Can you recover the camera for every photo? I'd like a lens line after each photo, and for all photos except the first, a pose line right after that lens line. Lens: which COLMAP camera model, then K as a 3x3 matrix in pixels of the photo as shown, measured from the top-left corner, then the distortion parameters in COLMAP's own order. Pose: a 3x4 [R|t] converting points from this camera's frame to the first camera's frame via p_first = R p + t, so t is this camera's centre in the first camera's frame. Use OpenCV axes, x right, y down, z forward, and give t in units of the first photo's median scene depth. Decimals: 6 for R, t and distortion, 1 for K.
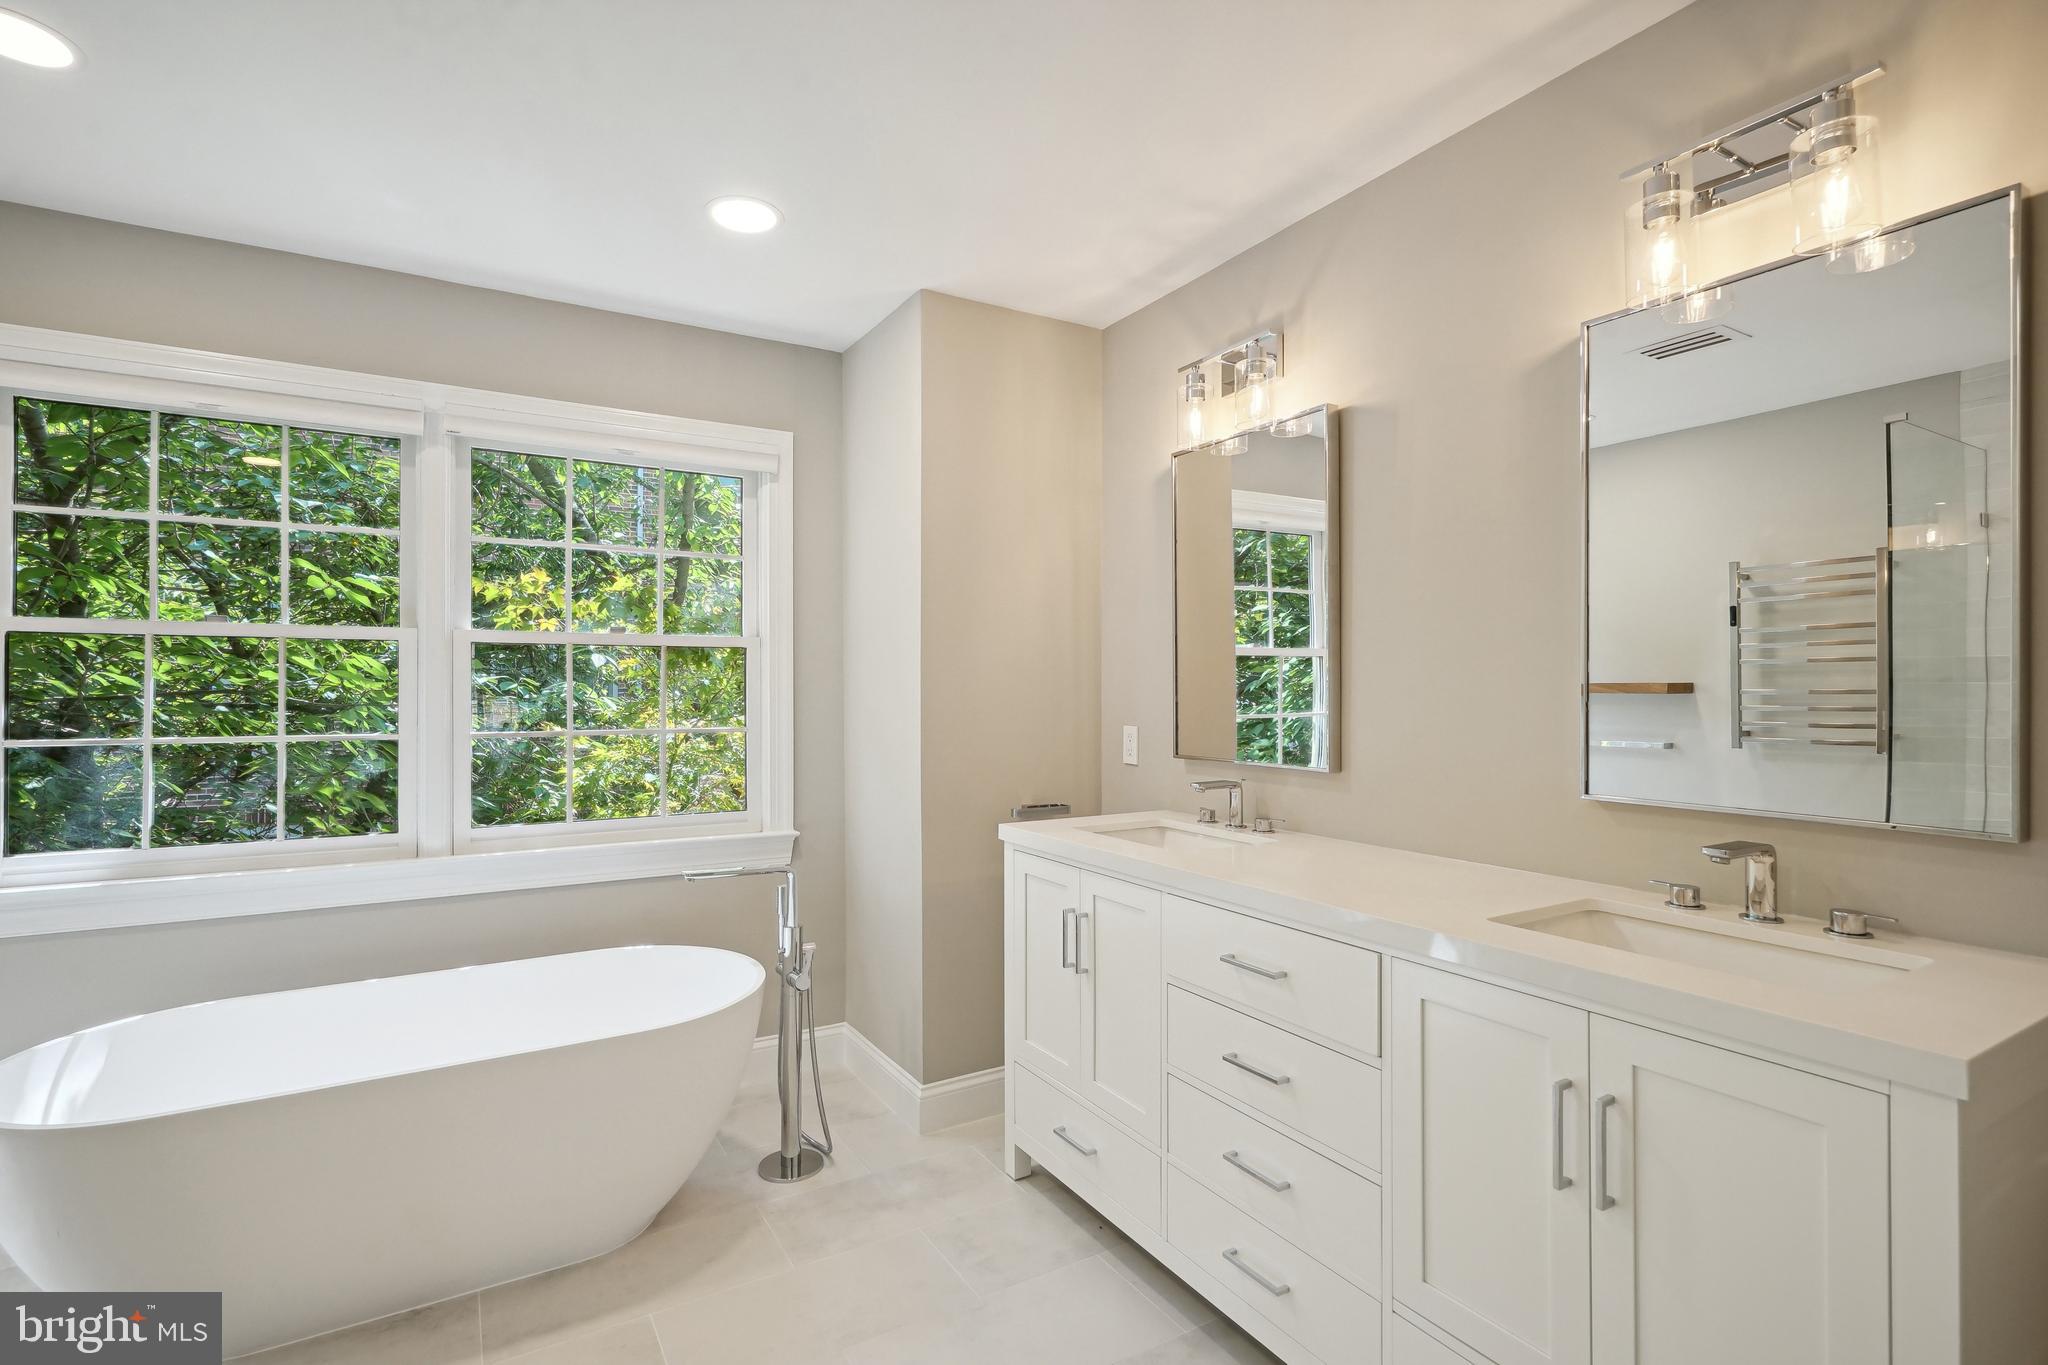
lens RADIAL K [[942.1, 0, 1002.6], [0, 942.1, 686.4], [0, 0, 1]] dist [-0.001994, 0.000195]
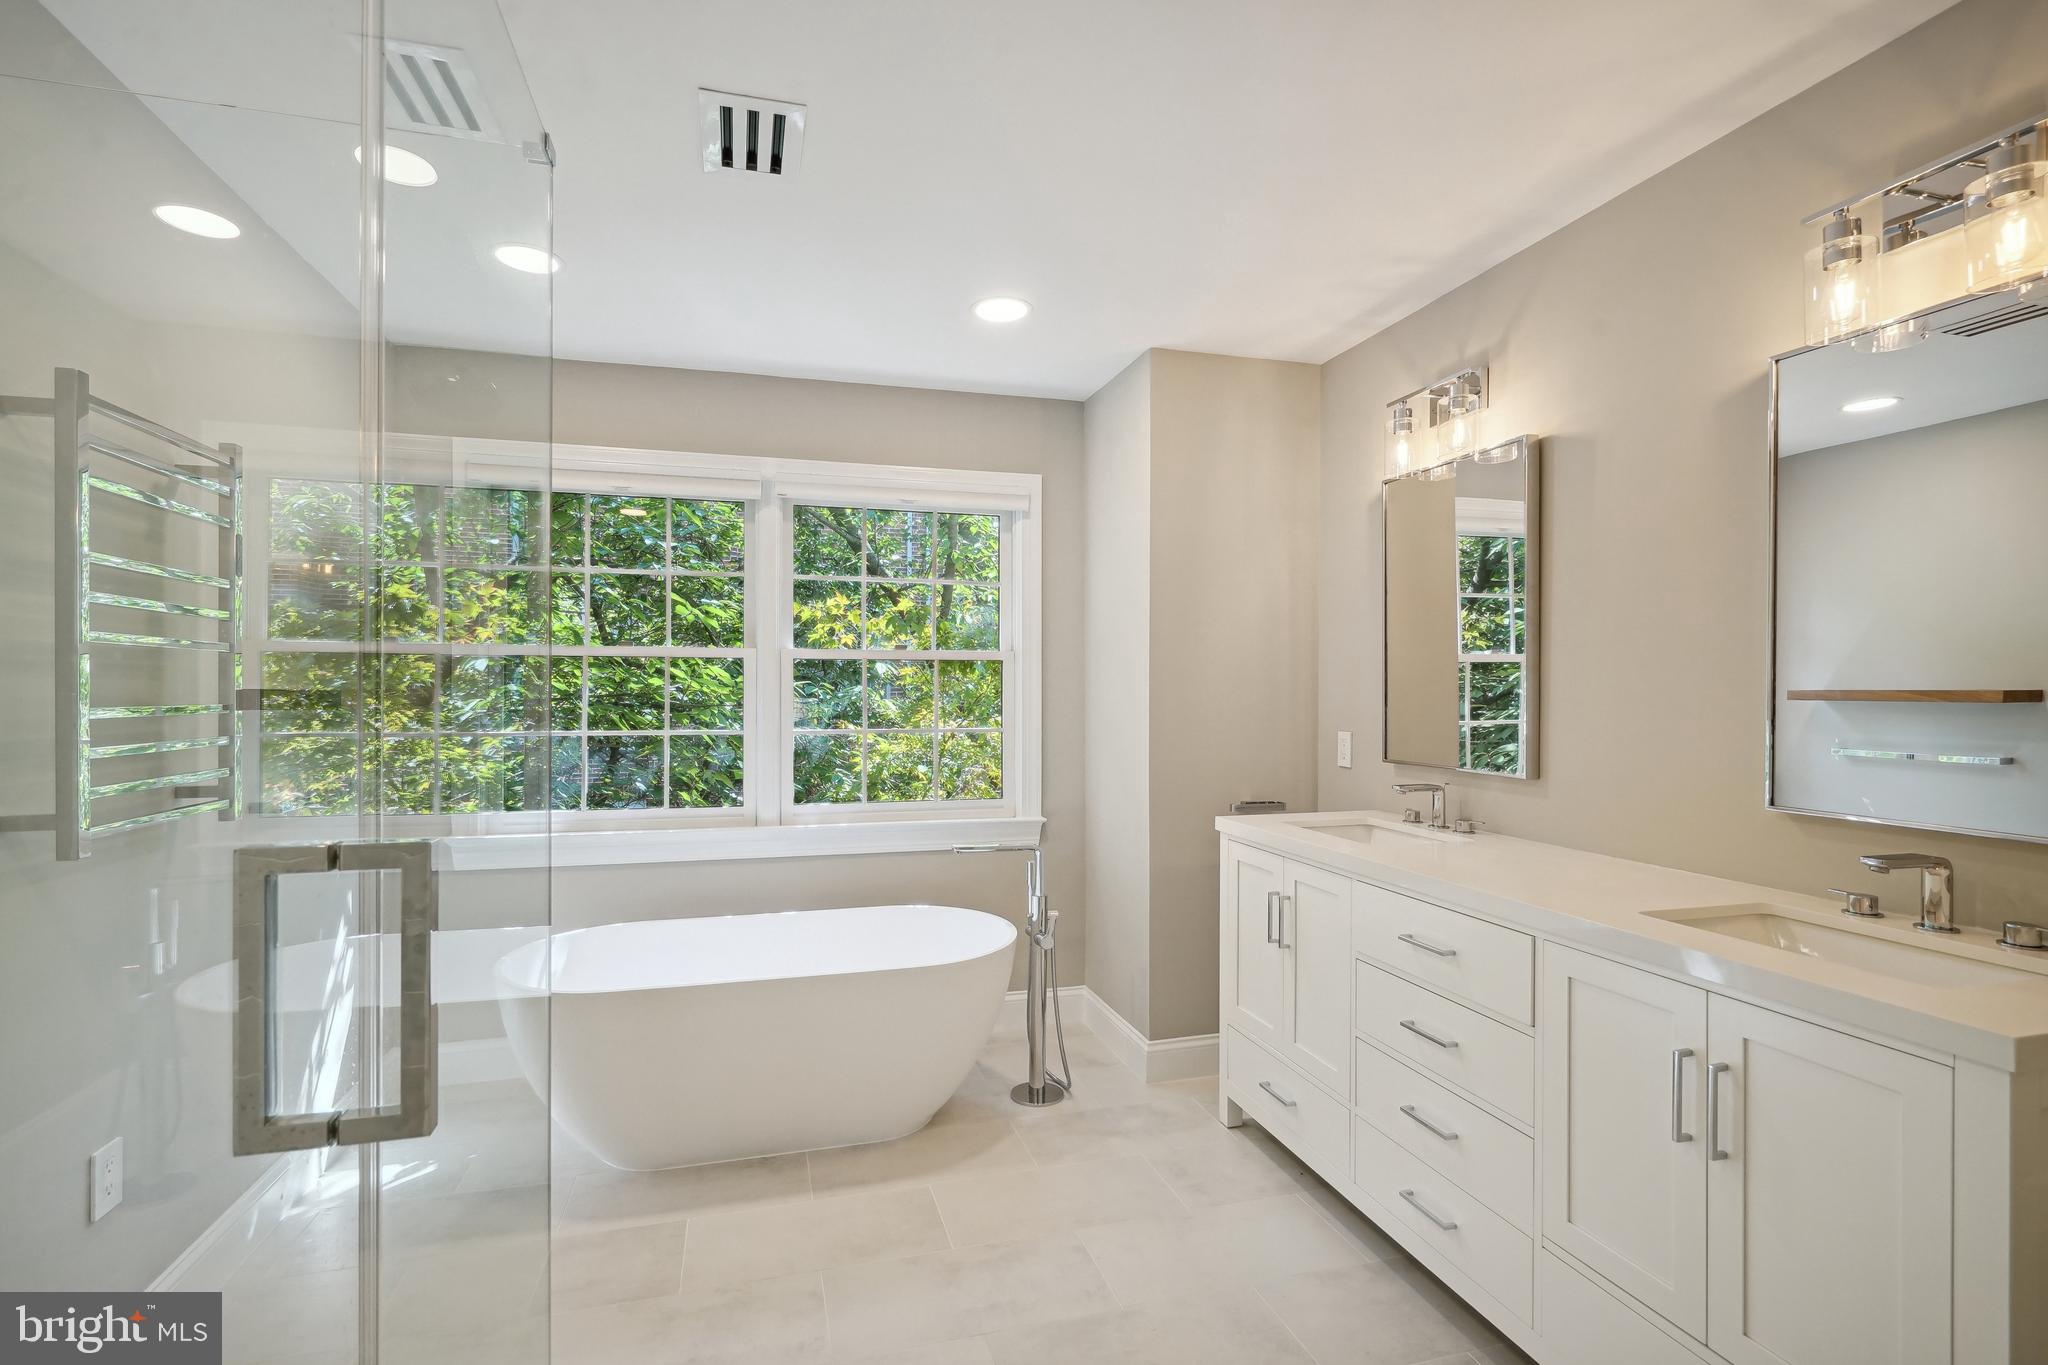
lens RADIAL K [[942.1, 0, 1024.2], [0, 942.1, 687.5], [0, 0, 1]] dist [-0.001994, 0.000195]
pose [[0.970789, 0.004133, -0.239900, 0.045678], [-0.003286, 0.999987, 0.003933, -0.014535], [0.239913, -0.003030, 0.970790, -0.169768]]
